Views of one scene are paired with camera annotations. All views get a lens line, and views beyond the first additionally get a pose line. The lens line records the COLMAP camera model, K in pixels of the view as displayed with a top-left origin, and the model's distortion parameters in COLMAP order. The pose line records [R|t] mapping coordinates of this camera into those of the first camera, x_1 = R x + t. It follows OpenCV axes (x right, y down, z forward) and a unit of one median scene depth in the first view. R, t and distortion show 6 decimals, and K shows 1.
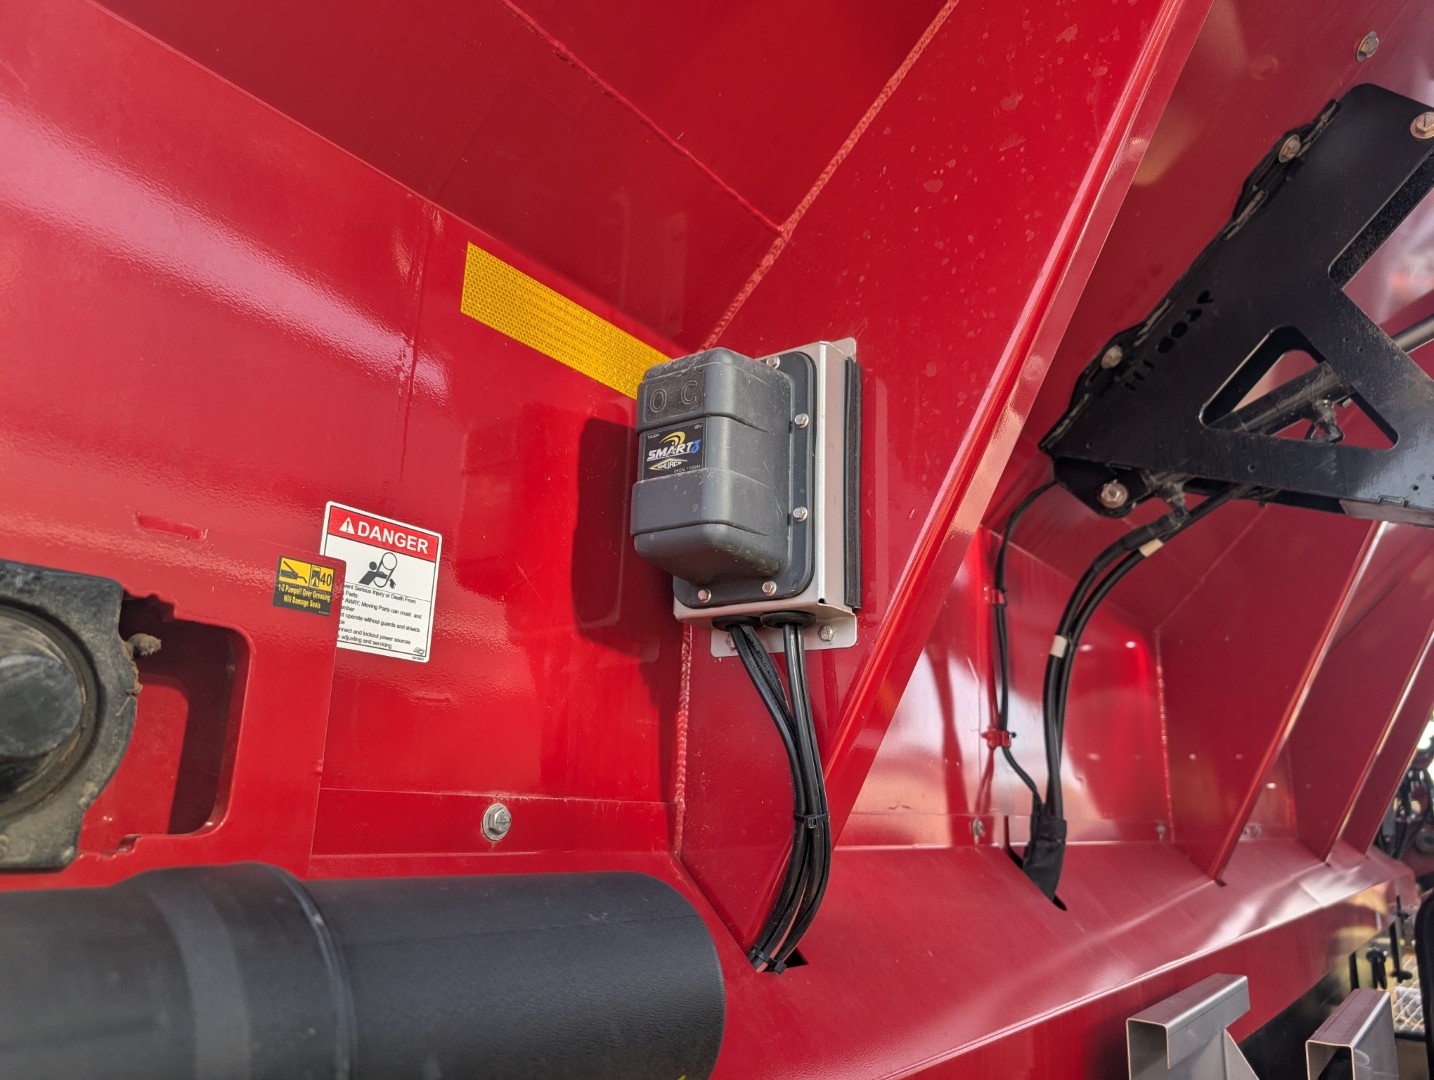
lens RADIAL K [[1043.3, 0, 717.0], [0, 1043.3, 540.0], [0, 0, 1]] dist [0.002419, 0.000386]
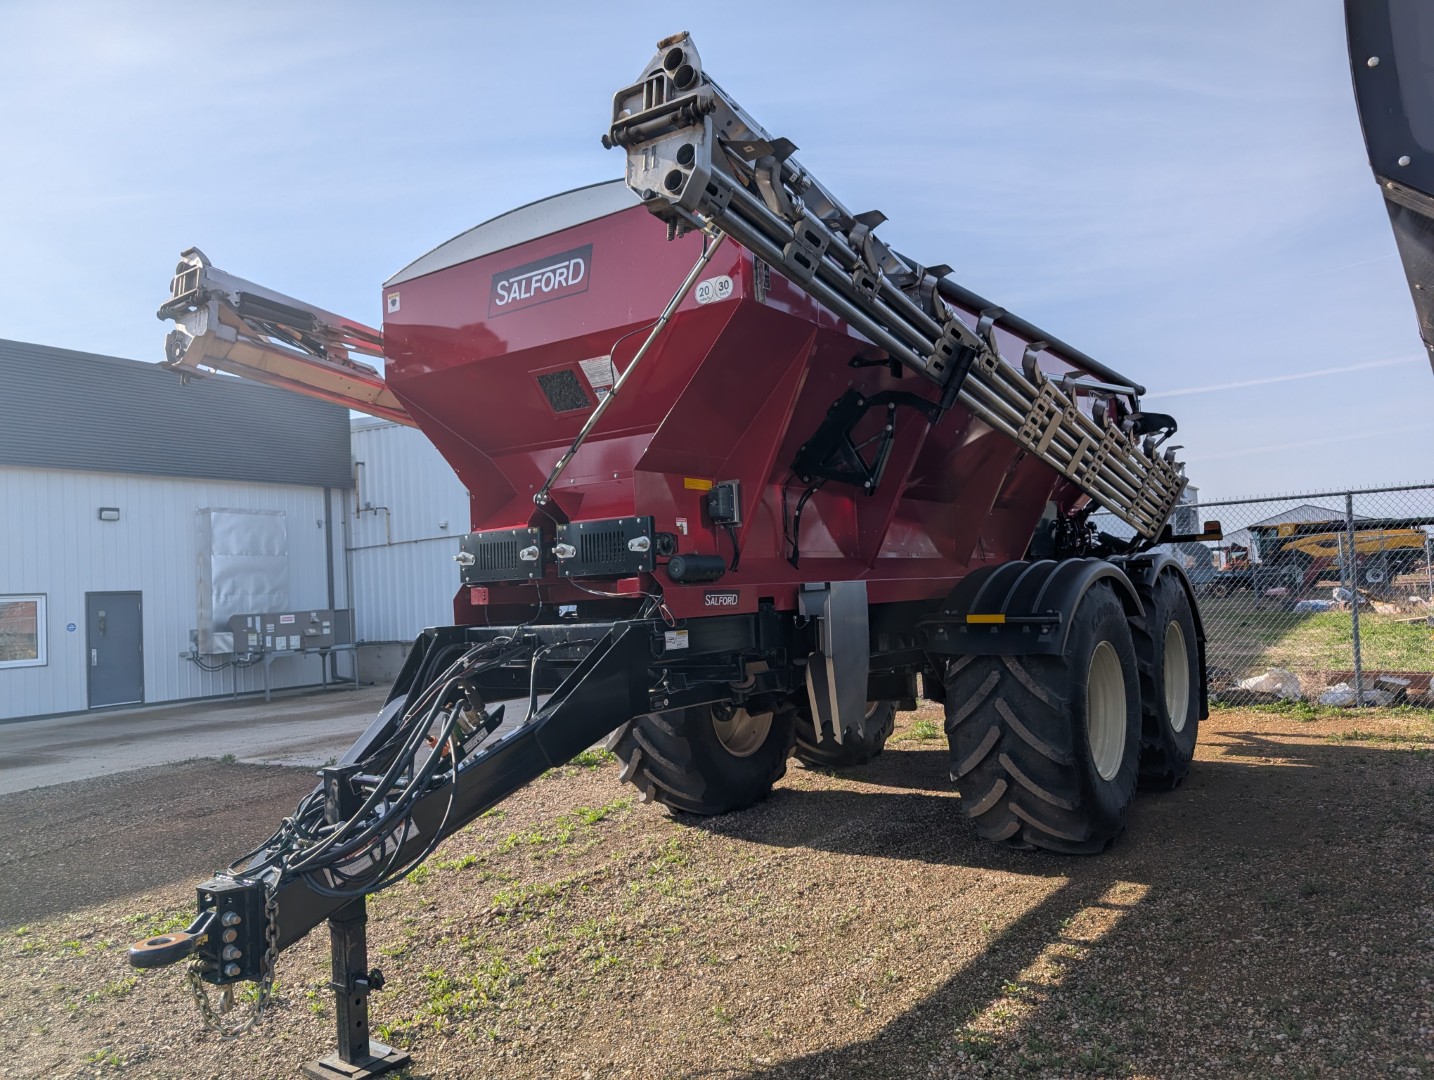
lens RADIAL K [[1043.3, 0, 717.0], [0, 1043.3, 540.0], [0, 0, 1]] dist [0.002419, 0.000386]
pose [[0.996294, -0.085989, 0.001884, -0.052444], [0.083962, 0.977085, 0.195591, -1.158096], [-0.018659, -0.194708, 0.980684, -5.724430]]
